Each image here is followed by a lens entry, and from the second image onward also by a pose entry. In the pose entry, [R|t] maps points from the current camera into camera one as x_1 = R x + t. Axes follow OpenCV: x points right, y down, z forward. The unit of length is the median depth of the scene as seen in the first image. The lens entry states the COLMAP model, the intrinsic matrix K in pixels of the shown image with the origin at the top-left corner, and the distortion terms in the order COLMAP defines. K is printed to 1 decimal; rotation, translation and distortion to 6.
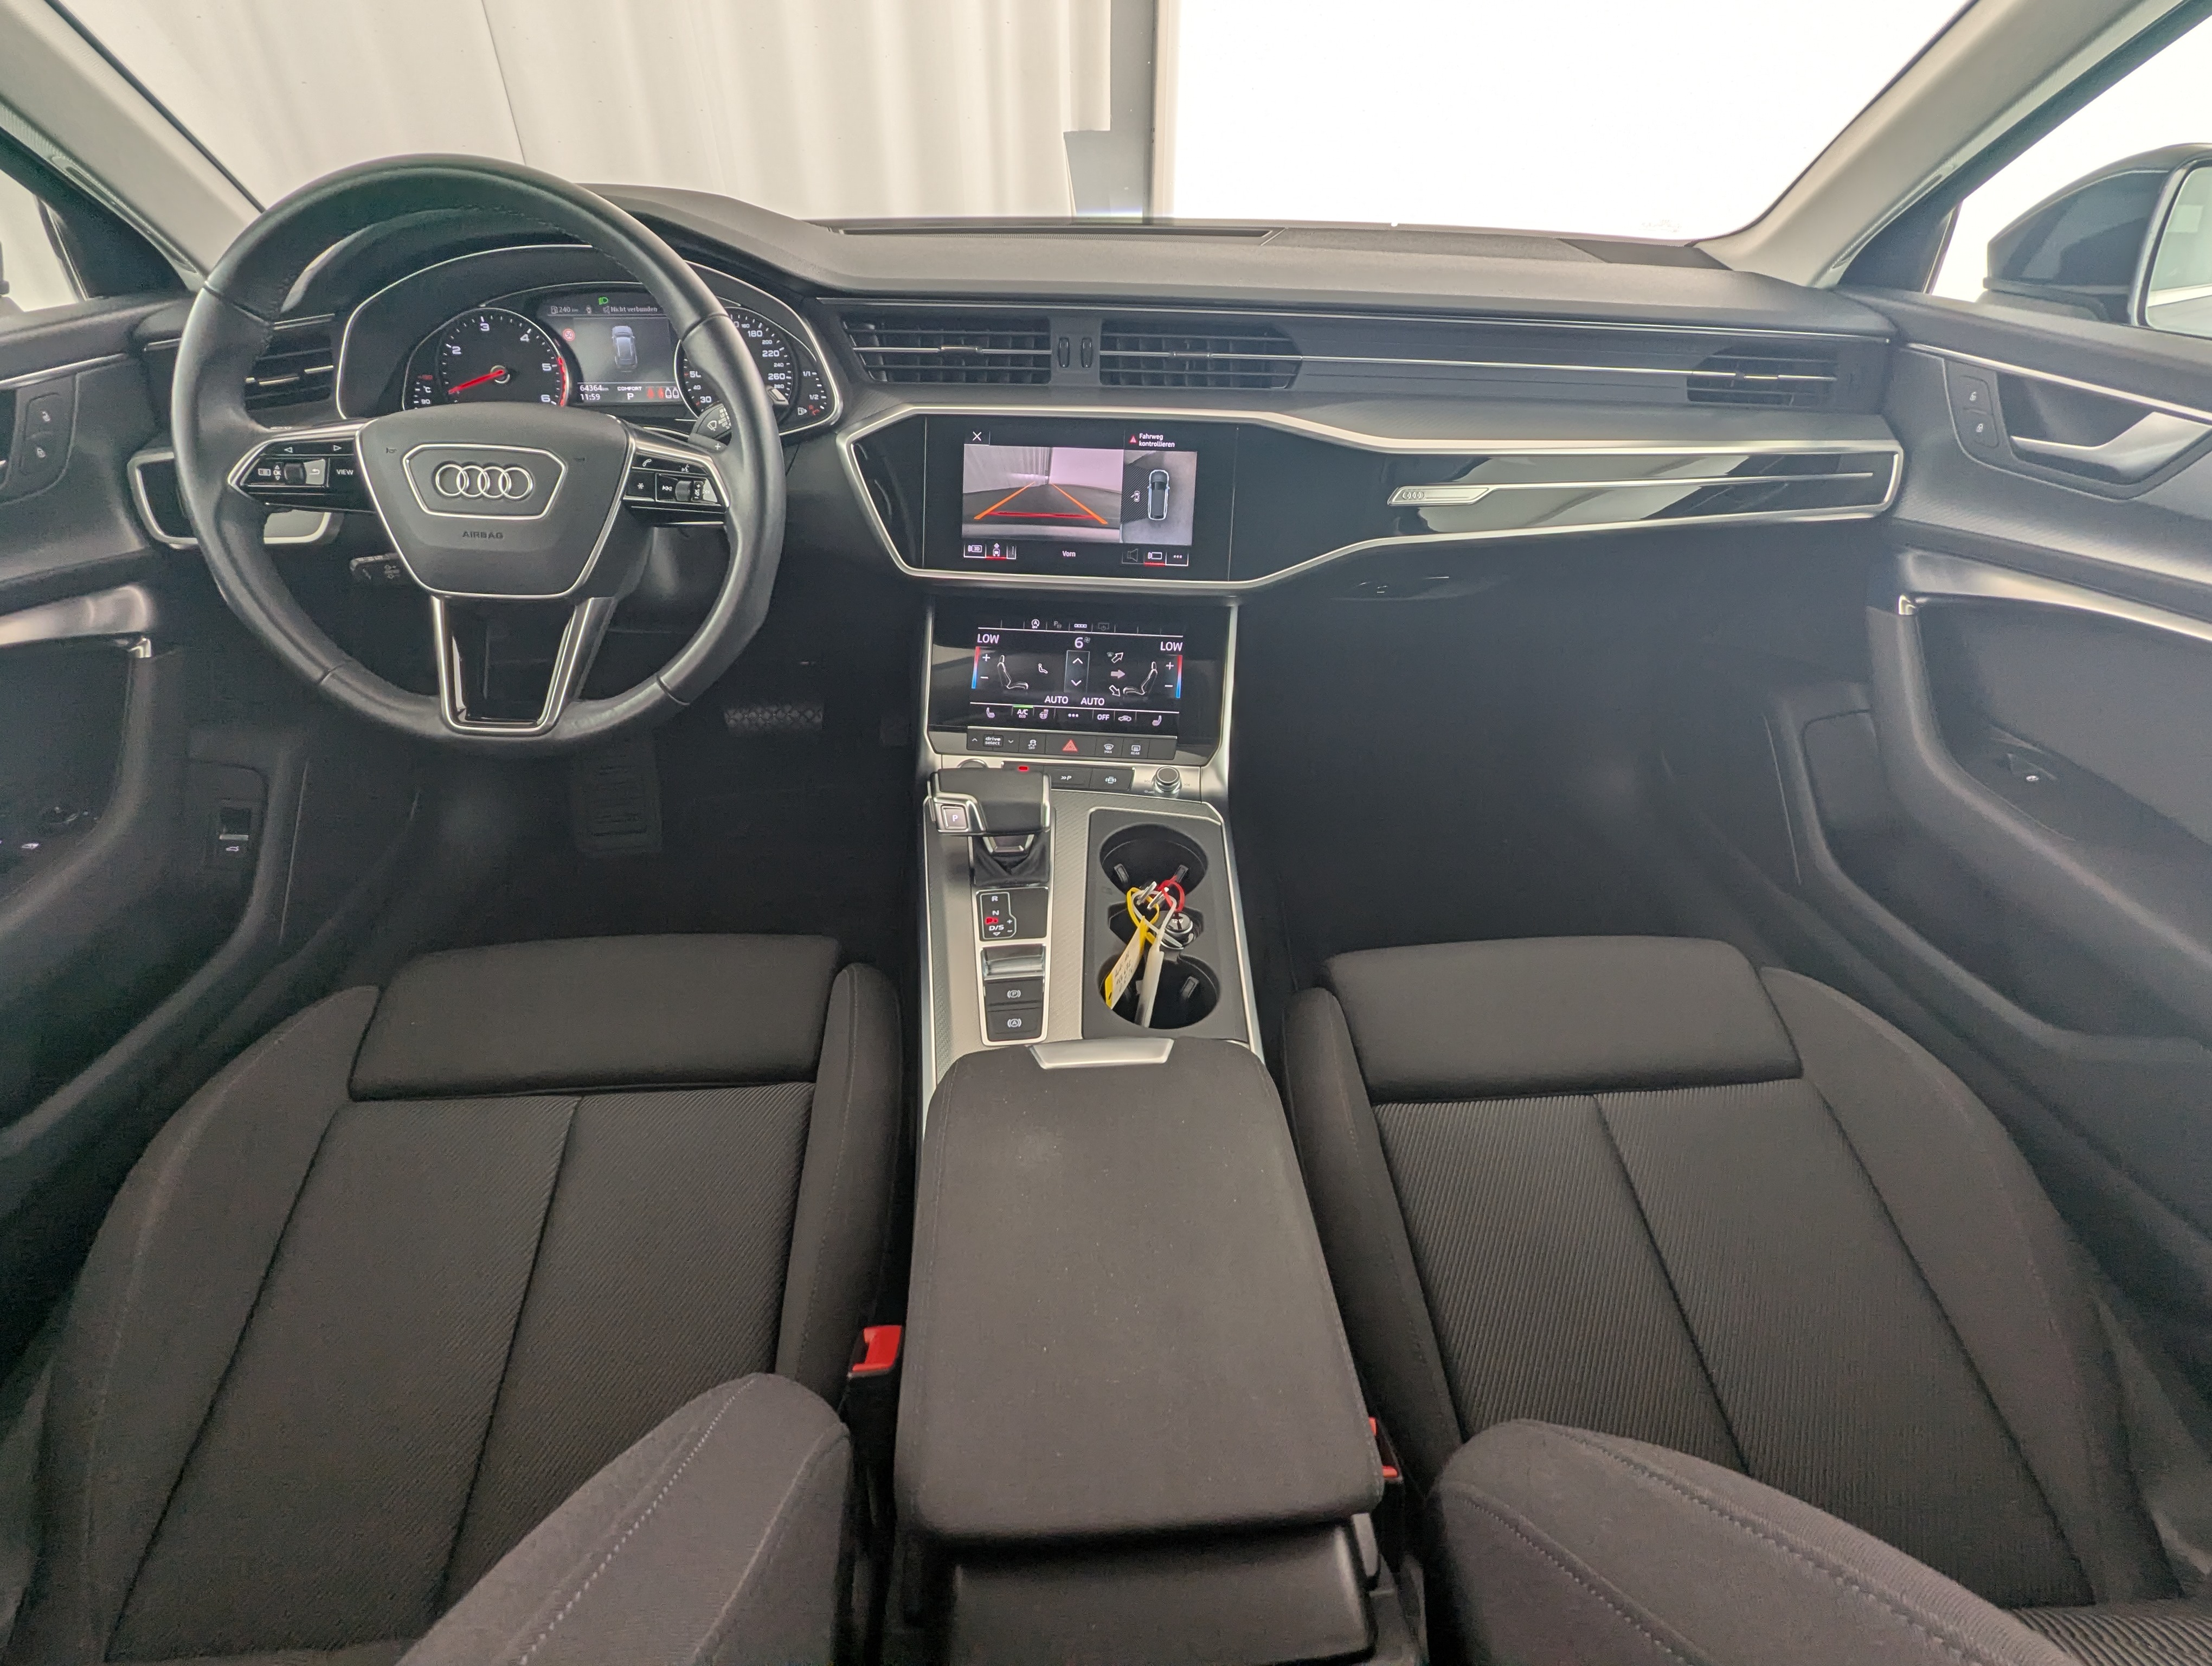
lens RADIAL K [[1049.8, 0, 1096.9], [0, 1049.8, 839.8], [0, 0, 1]] dist [-0.000829, -0.000594]
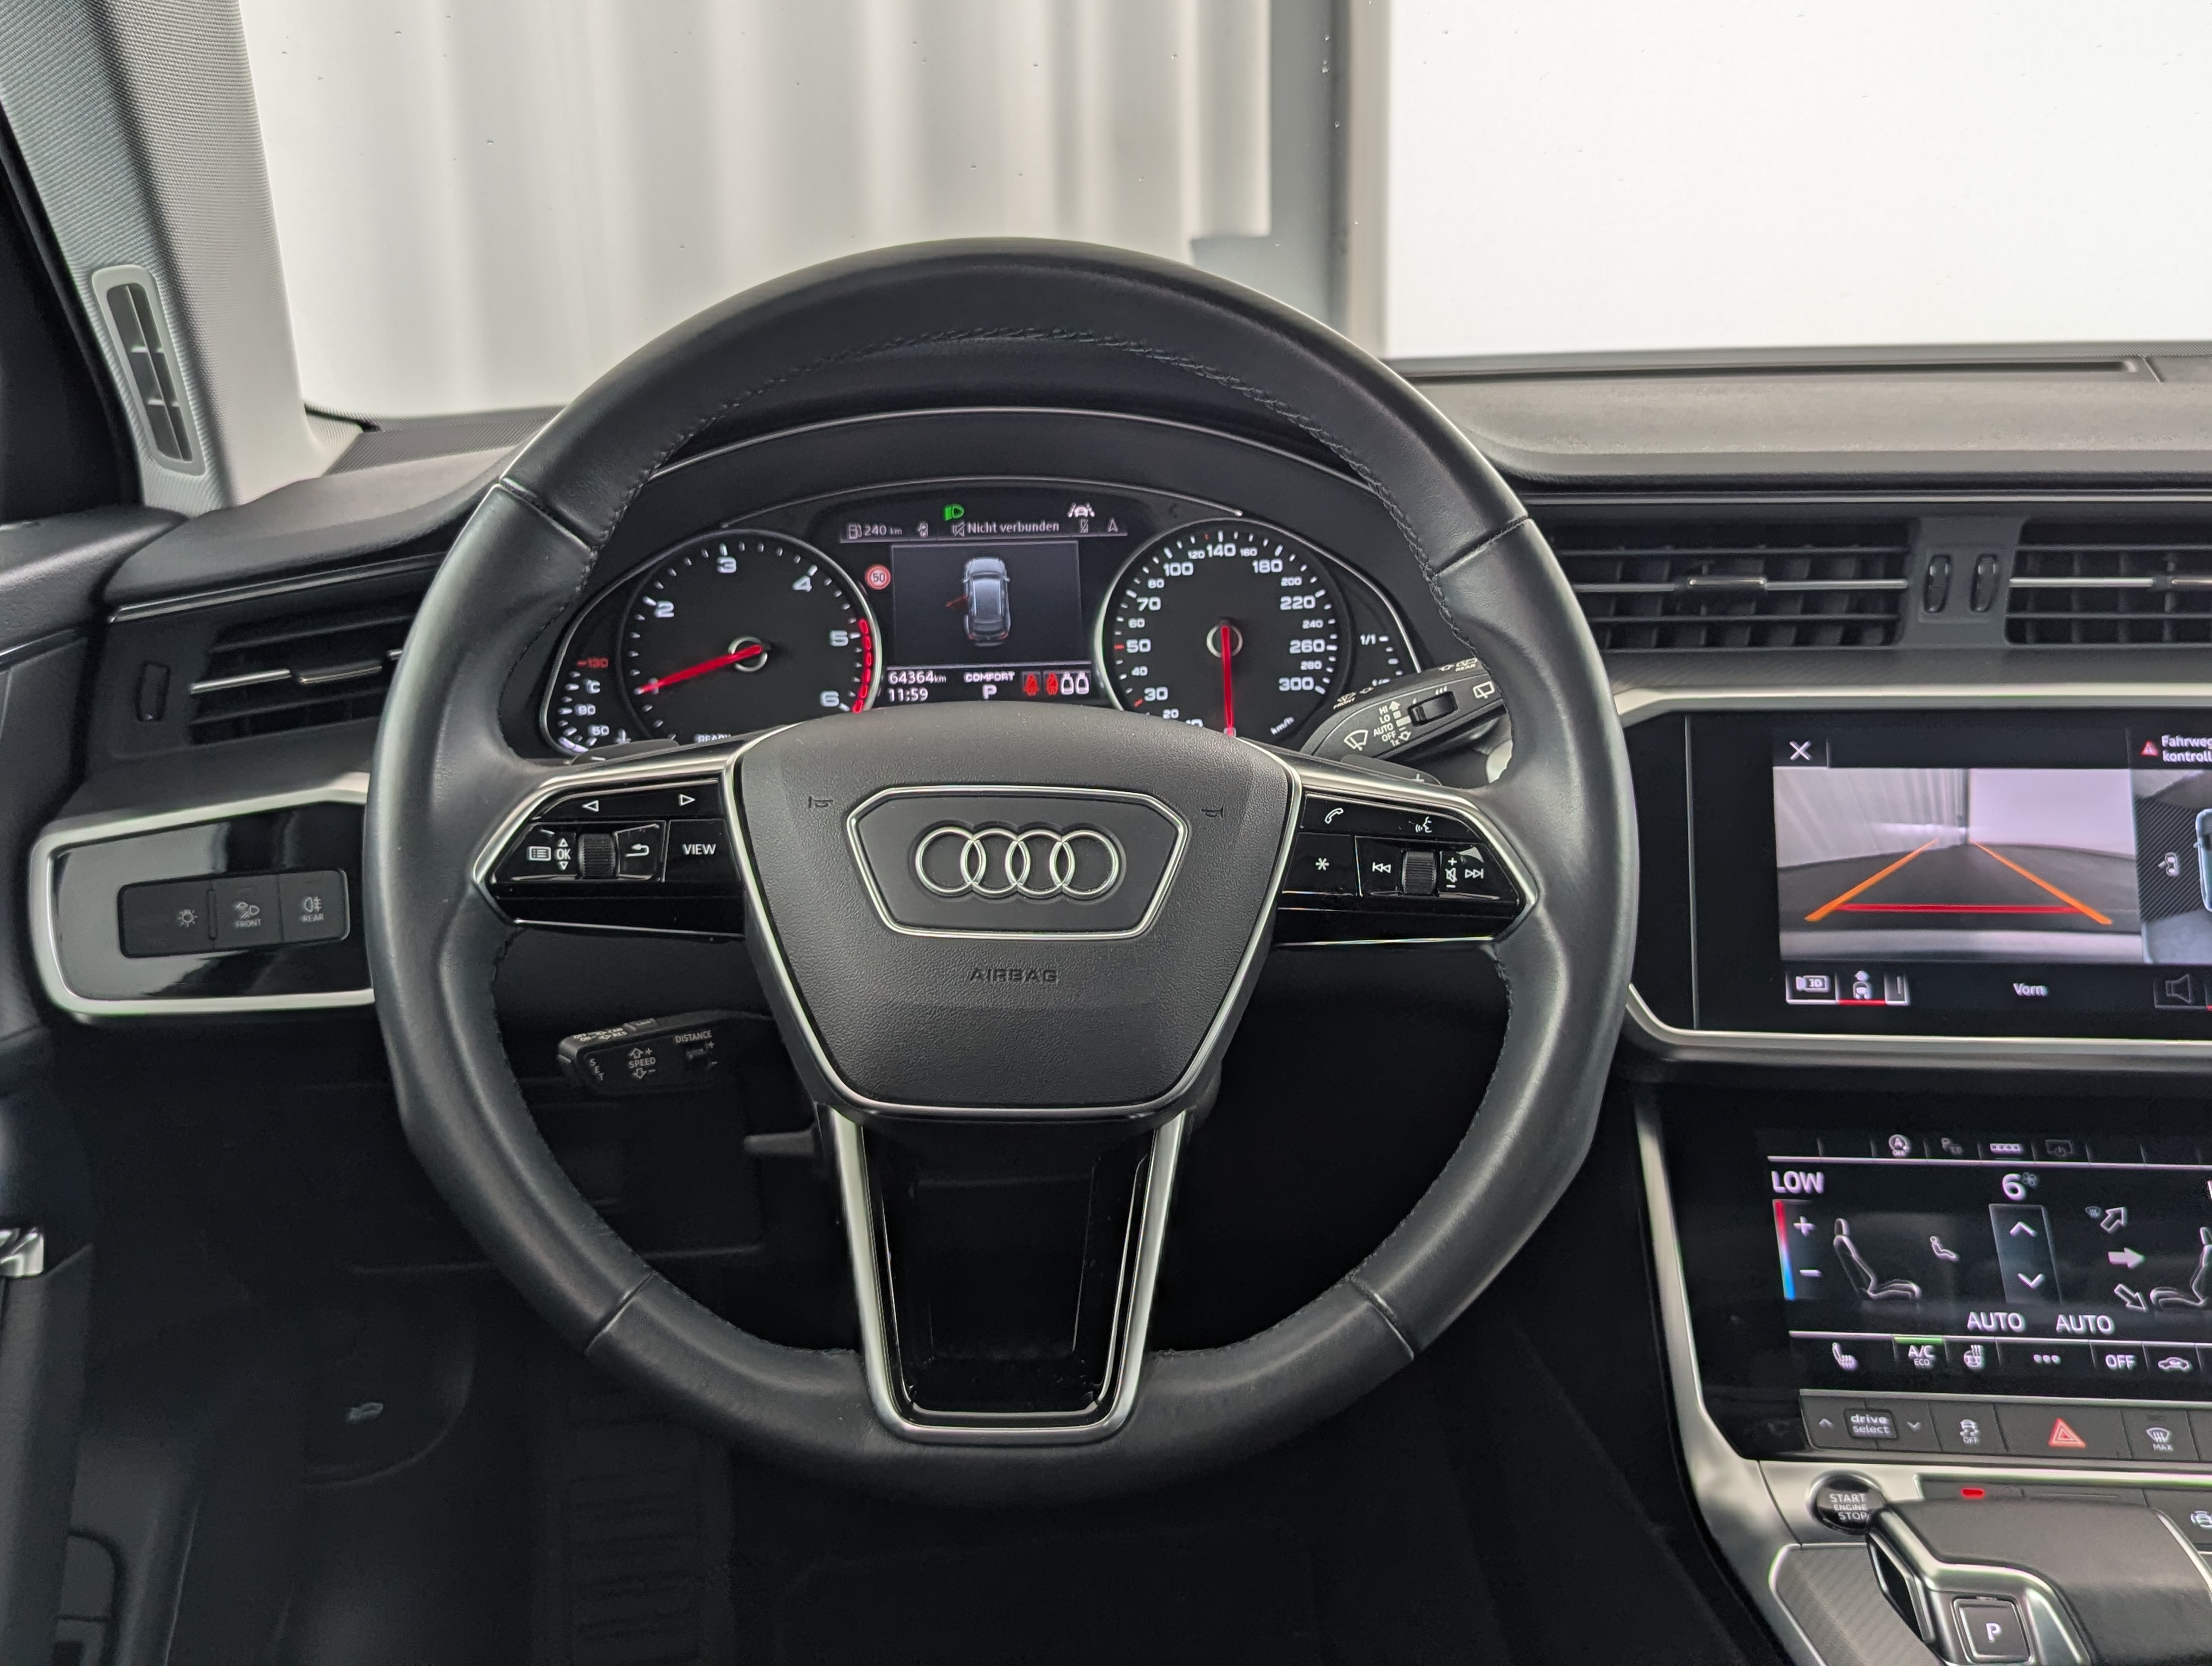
lens RADIAL K [[2232.9, 0, 1113.7], [0, 2232.9, 798.5], [0, 0, 1]] dist [0.059951, -0.075116]
pose [[0.999729, -0.023217, 0.001378, -0.415251], [0.022262, 0.938083, -0.345695, -0.025376], [0.006734, 0.345633, 0.938346, 0.066921]]
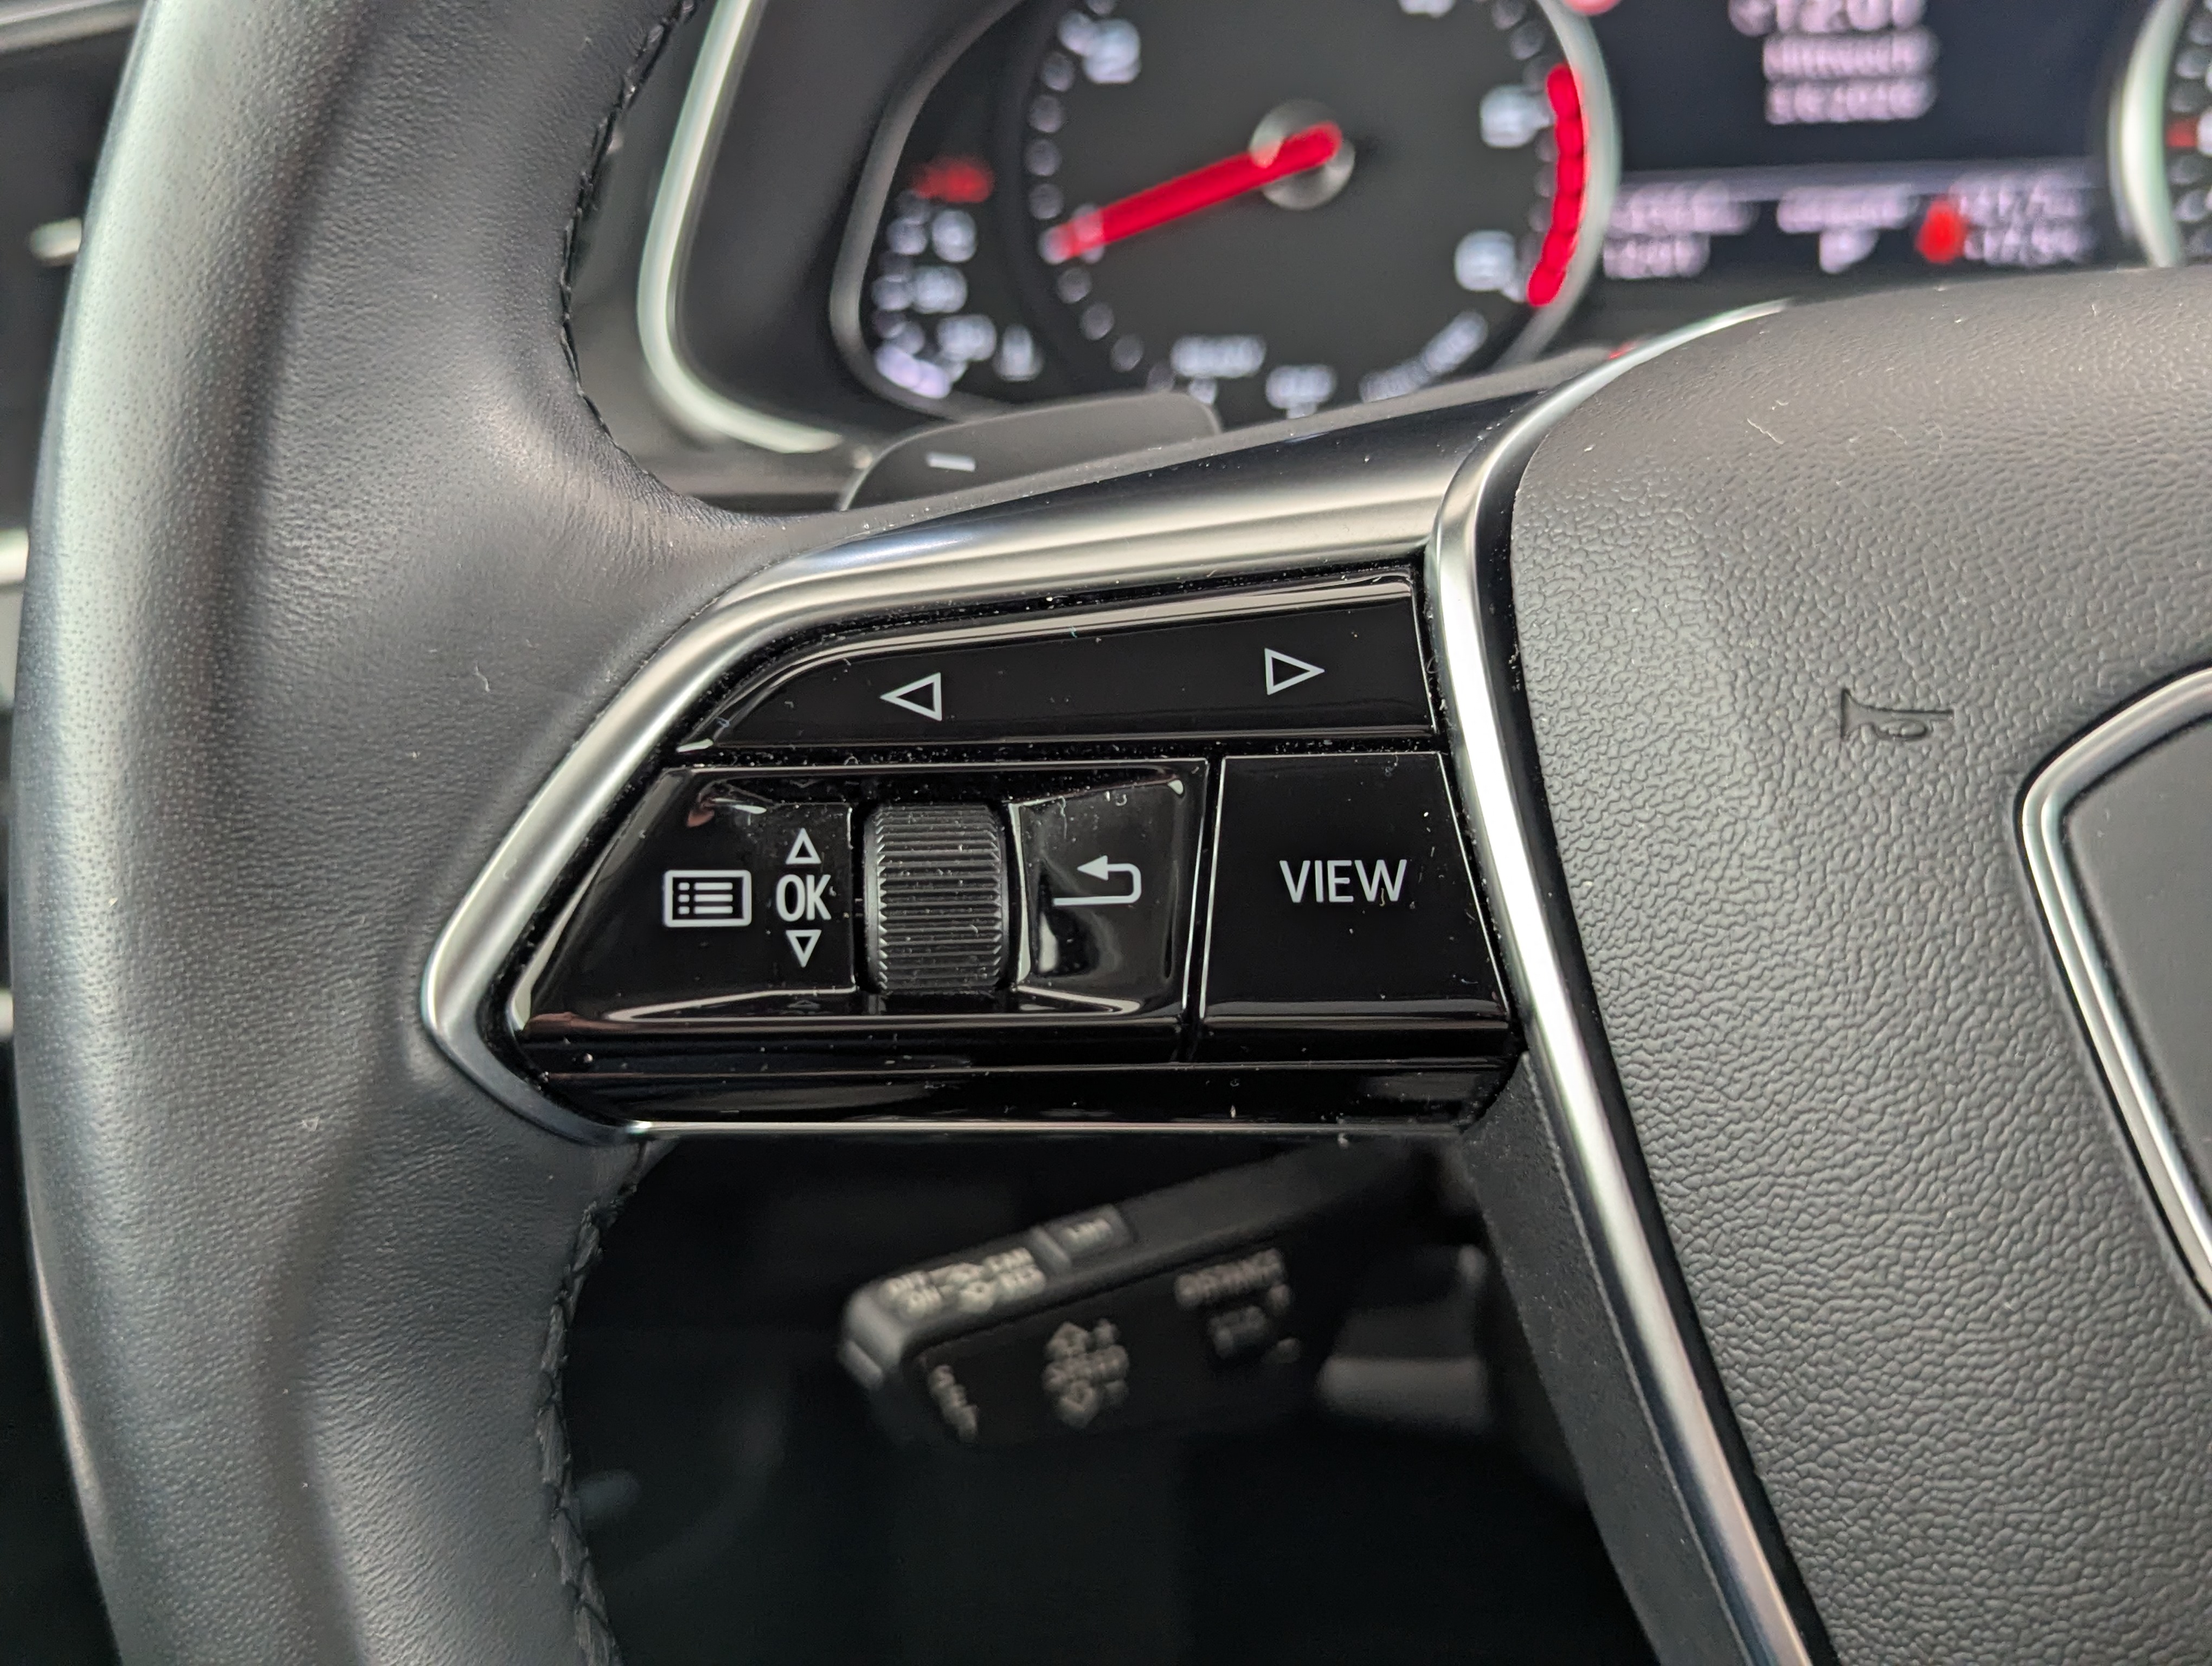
lens RADIAL K [[2365.9, 0, 1106.0], [0, 2365.9, 833.0], [0, 0, 1]] dist [-0.014130, -0.023806]
pose [[0.984768, 0.013003, -0.173386, -0.538671], [-0.042100, 0.985358, -0.165219, -0.241568], [0.168699, 0.170002, 0.970897, 0.581740]]
